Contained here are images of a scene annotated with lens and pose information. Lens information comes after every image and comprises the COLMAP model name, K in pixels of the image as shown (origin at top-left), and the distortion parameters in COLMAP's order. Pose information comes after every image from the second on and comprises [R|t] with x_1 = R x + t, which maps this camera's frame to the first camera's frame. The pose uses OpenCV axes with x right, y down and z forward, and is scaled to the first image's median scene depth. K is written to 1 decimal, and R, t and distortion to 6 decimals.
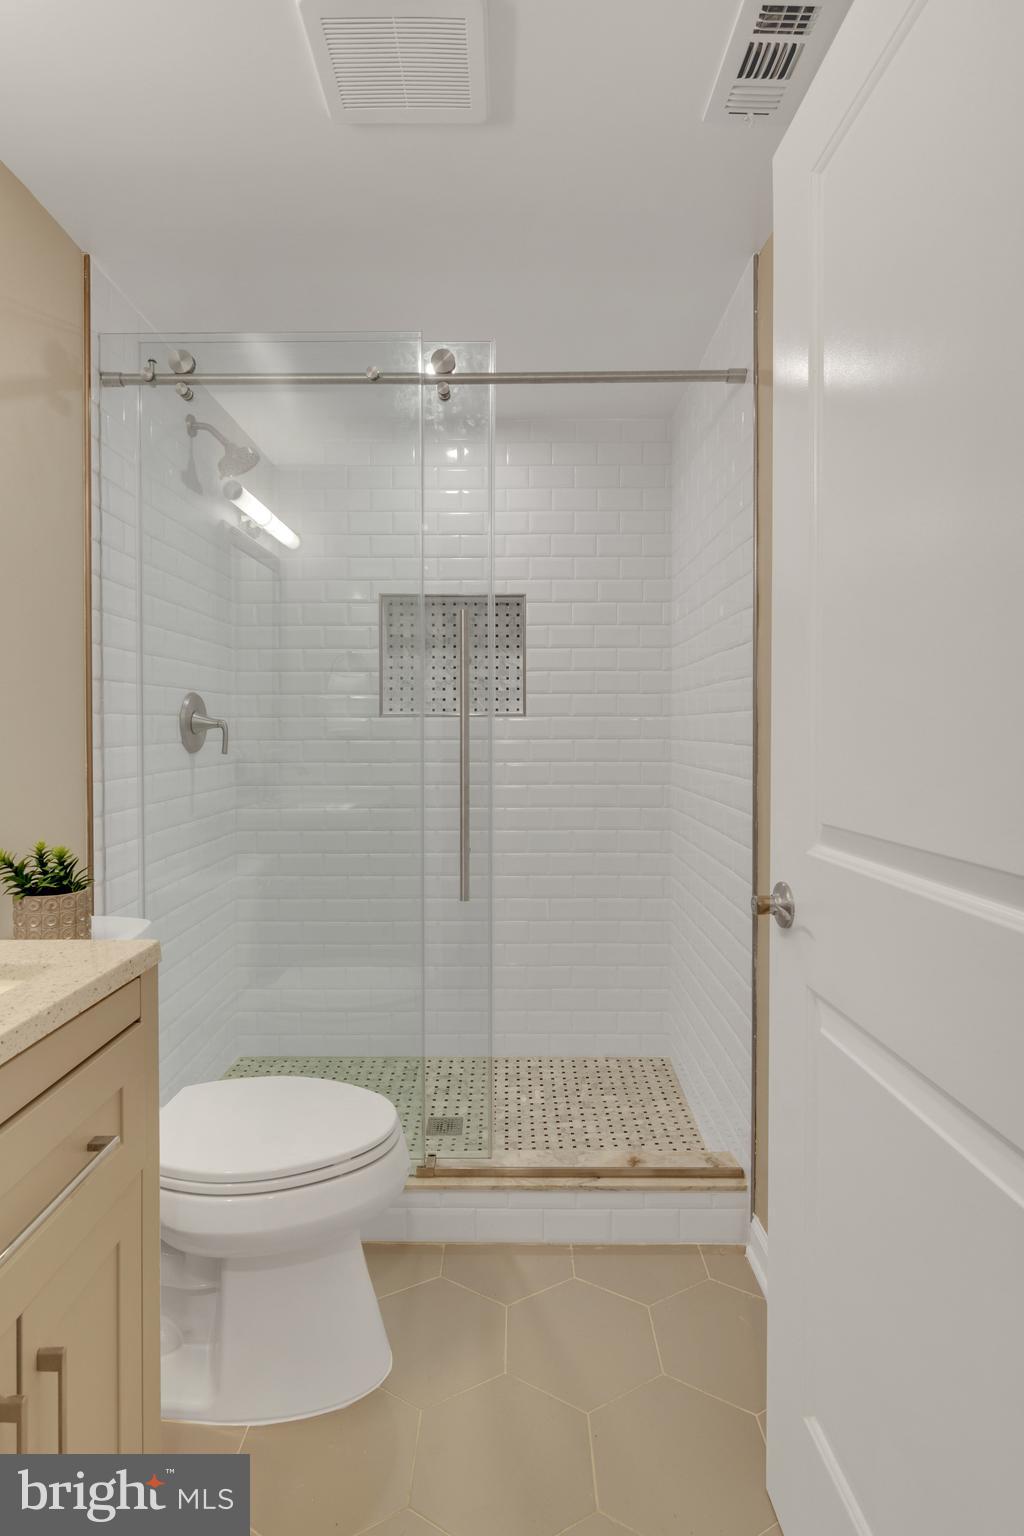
lens RADIAL K [[796.9, 0, 506.9], [0, 796.9, 730.2], [0, 0, 1]] dist [-0.000022, 0.000319]
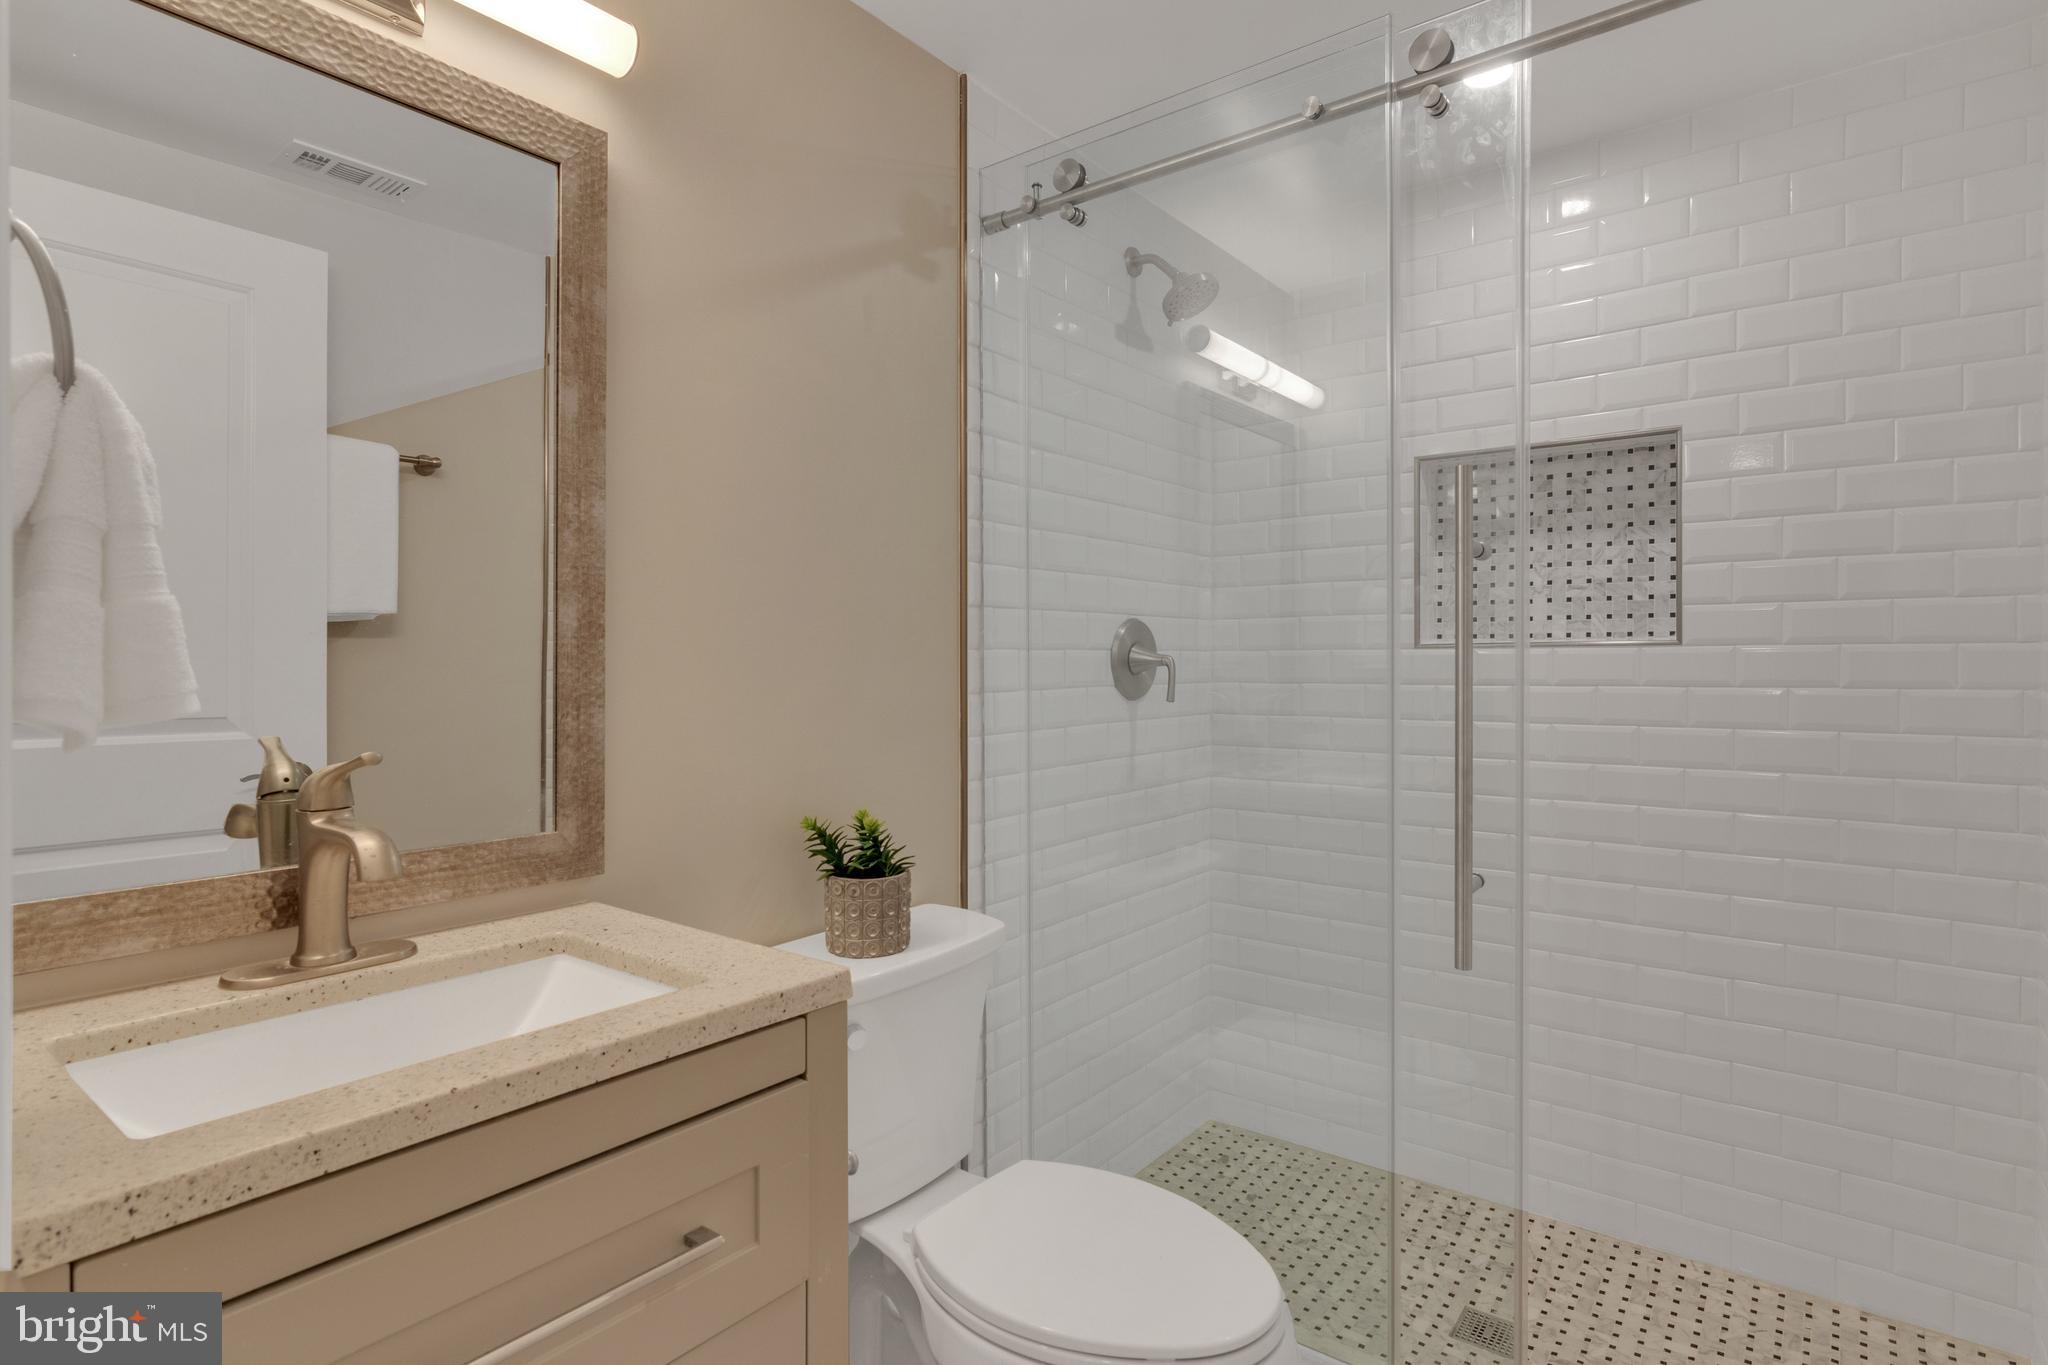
lens RADIAL K [[1048.3, 0, 1028.9], [0, 1048.3, 660.5], [0, 0, 1]] dist [-0.004275, 0.003077]
pose [[0.792095, -0.000967, -0.610397, 0.127471], [0.000052, 0.999999, -0.001517, -0.006525], [0.610398, 0.001170, 0.792094, 0.163206]]
